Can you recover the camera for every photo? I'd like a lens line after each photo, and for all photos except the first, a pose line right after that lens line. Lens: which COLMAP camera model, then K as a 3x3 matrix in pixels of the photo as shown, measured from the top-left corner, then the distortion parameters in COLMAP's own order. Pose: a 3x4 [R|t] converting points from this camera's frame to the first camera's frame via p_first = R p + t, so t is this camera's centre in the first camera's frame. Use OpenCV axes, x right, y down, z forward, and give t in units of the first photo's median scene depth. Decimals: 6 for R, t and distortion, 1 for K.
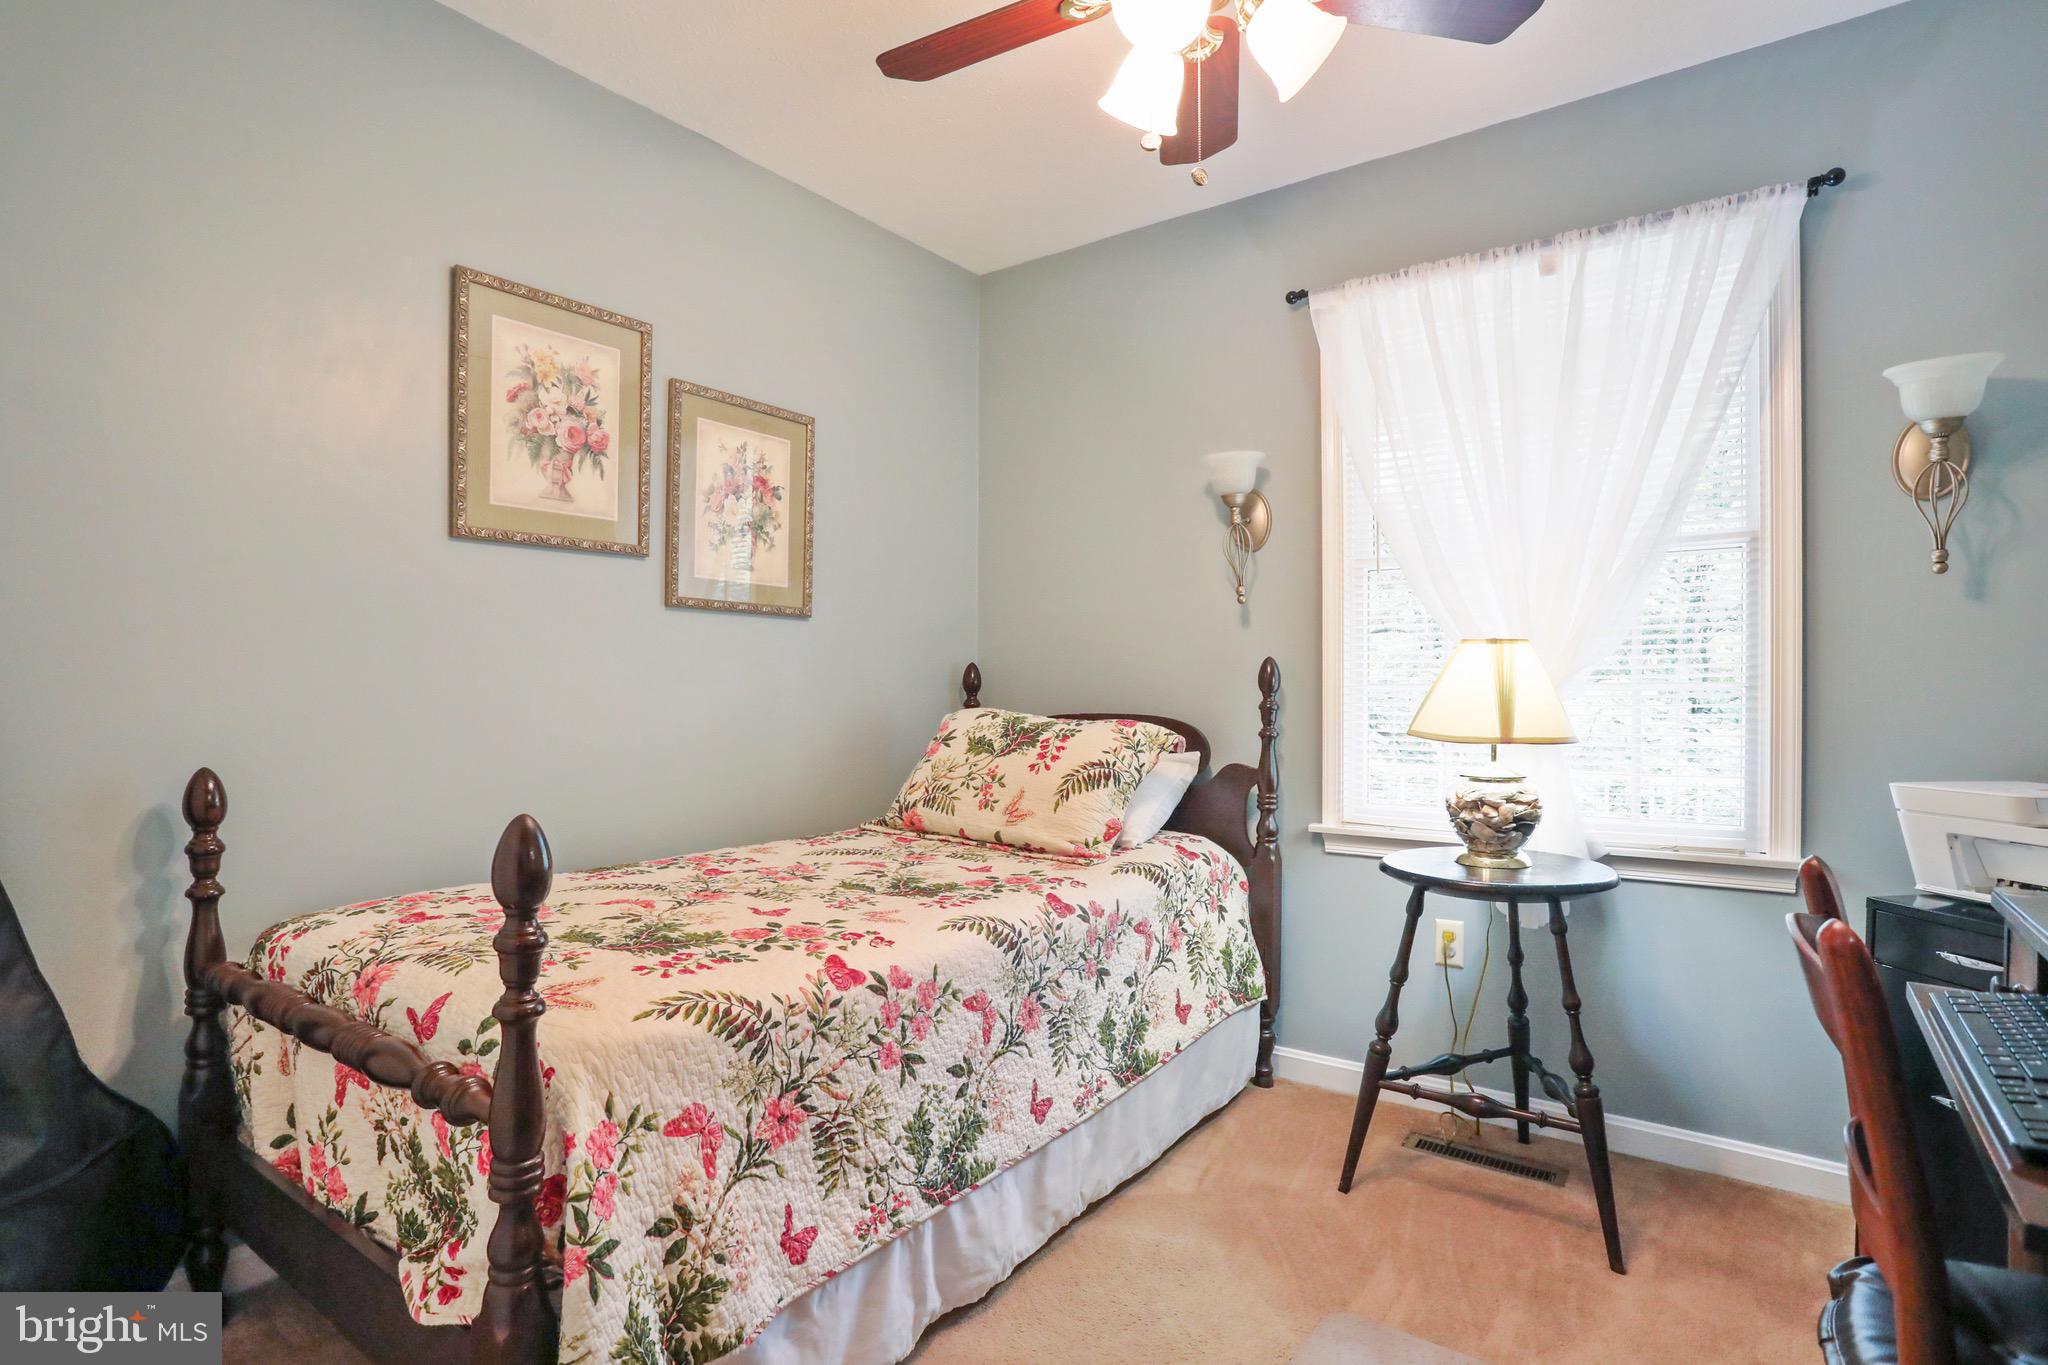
lens RADIAL K [[1008.8, 0, 1027.8], [0, 1008.8, 706.2], [0, 0, 1]] dist [-0.109072, 0.044423]
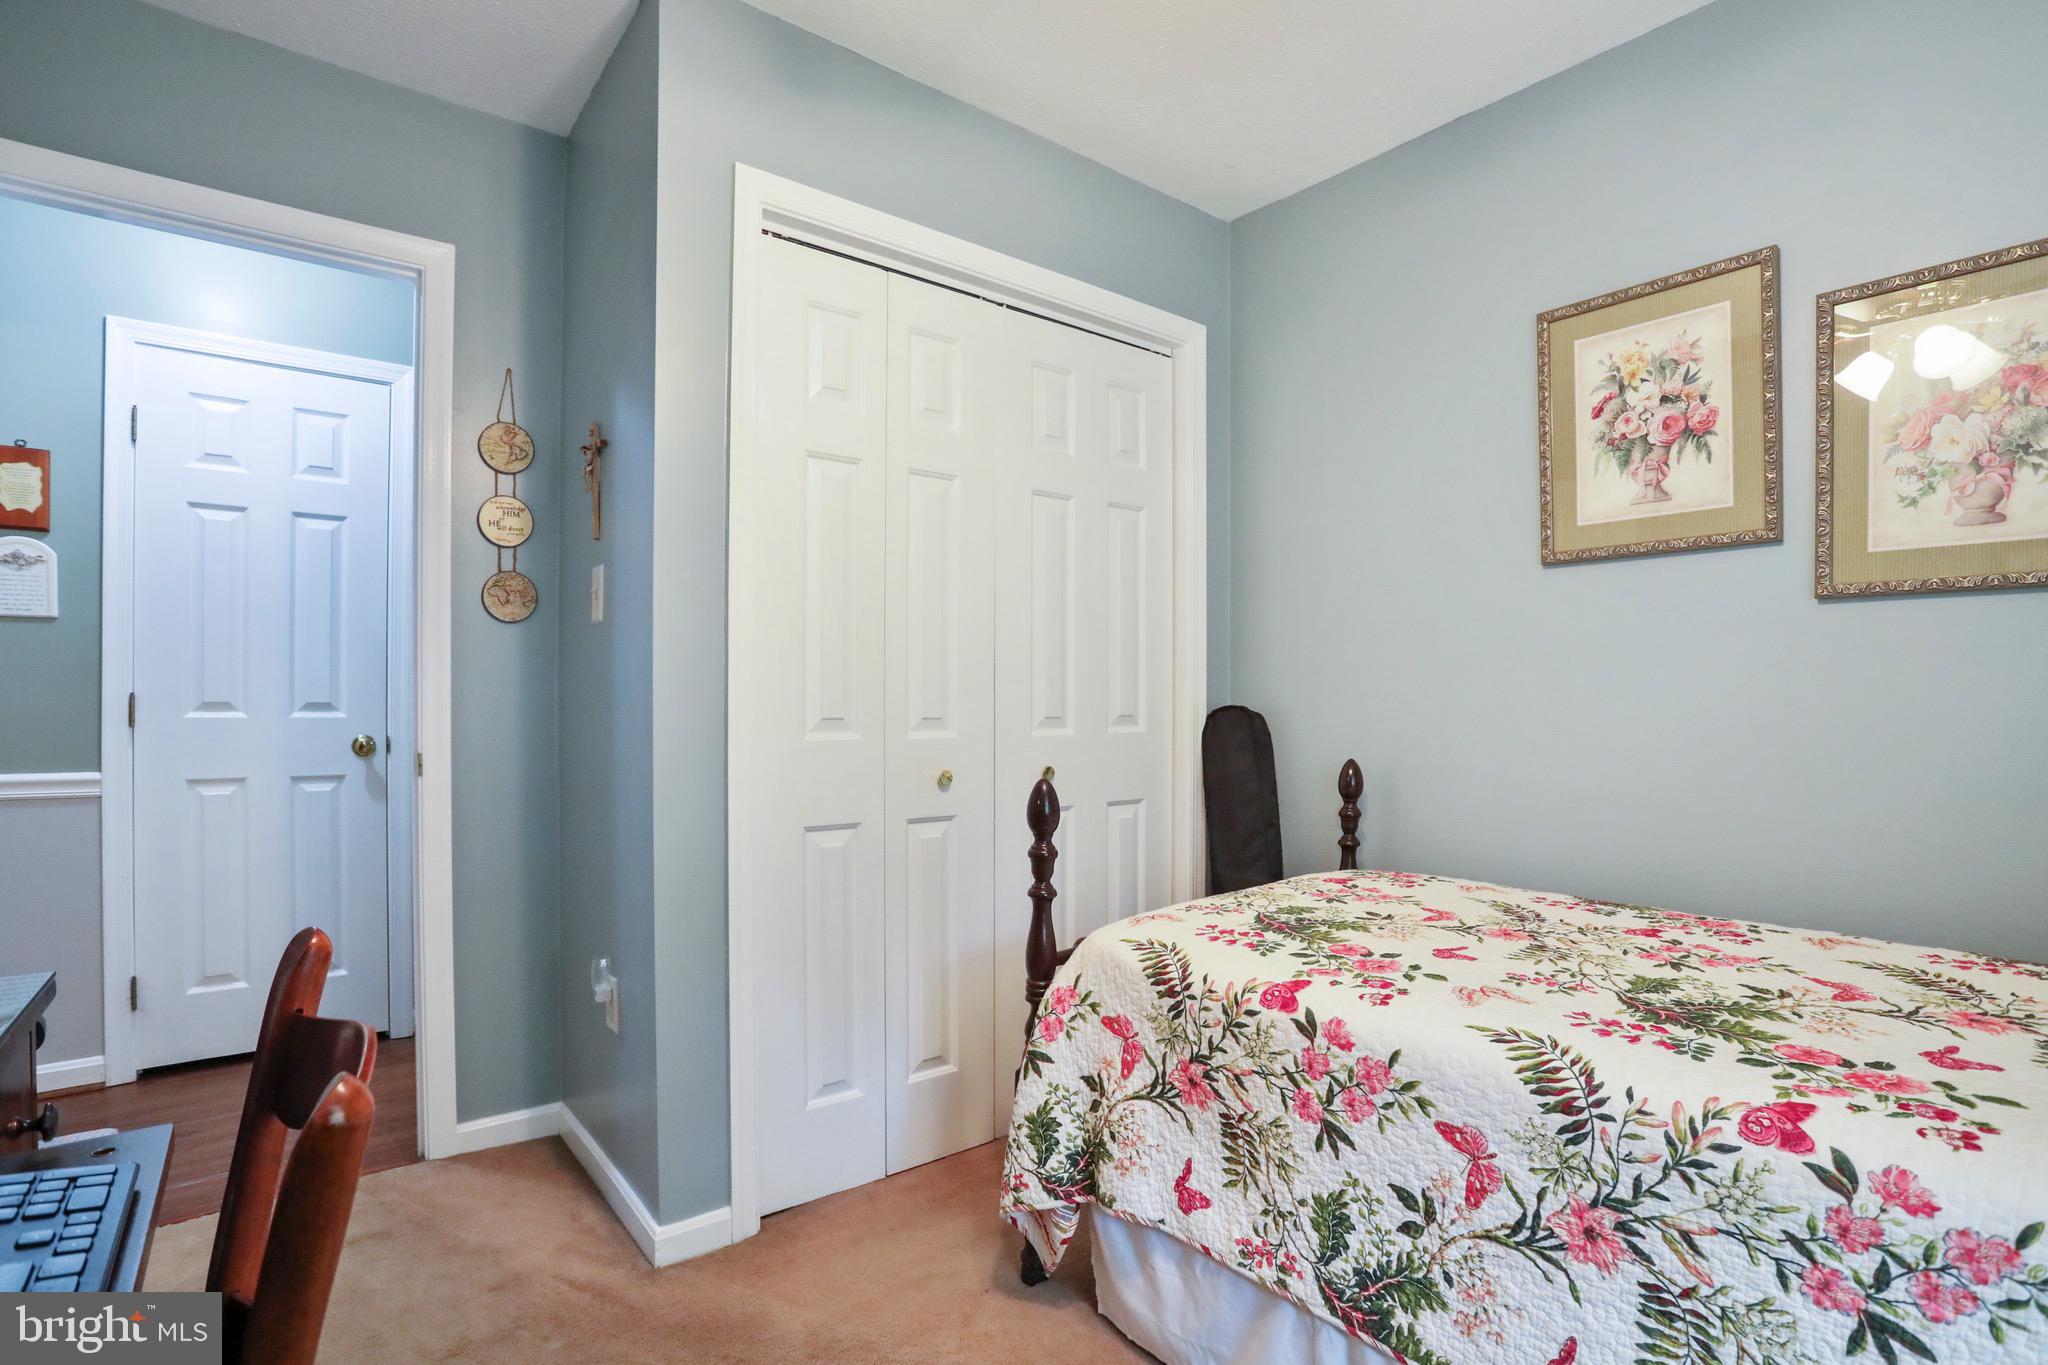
lens RADIAL K [[1008.8, 0, 1027.8], [0, 1008.8, 706.2], [0, 0, 1]] dist [-0.109072, 0.044423]
pose [[-0.279938, -0.000071, -0.960018, 0.740352], [-0.018944, 0.999806, 0.005450, -0.015886], [0.959831, 0.019713, -0.279885, 0.920979]]
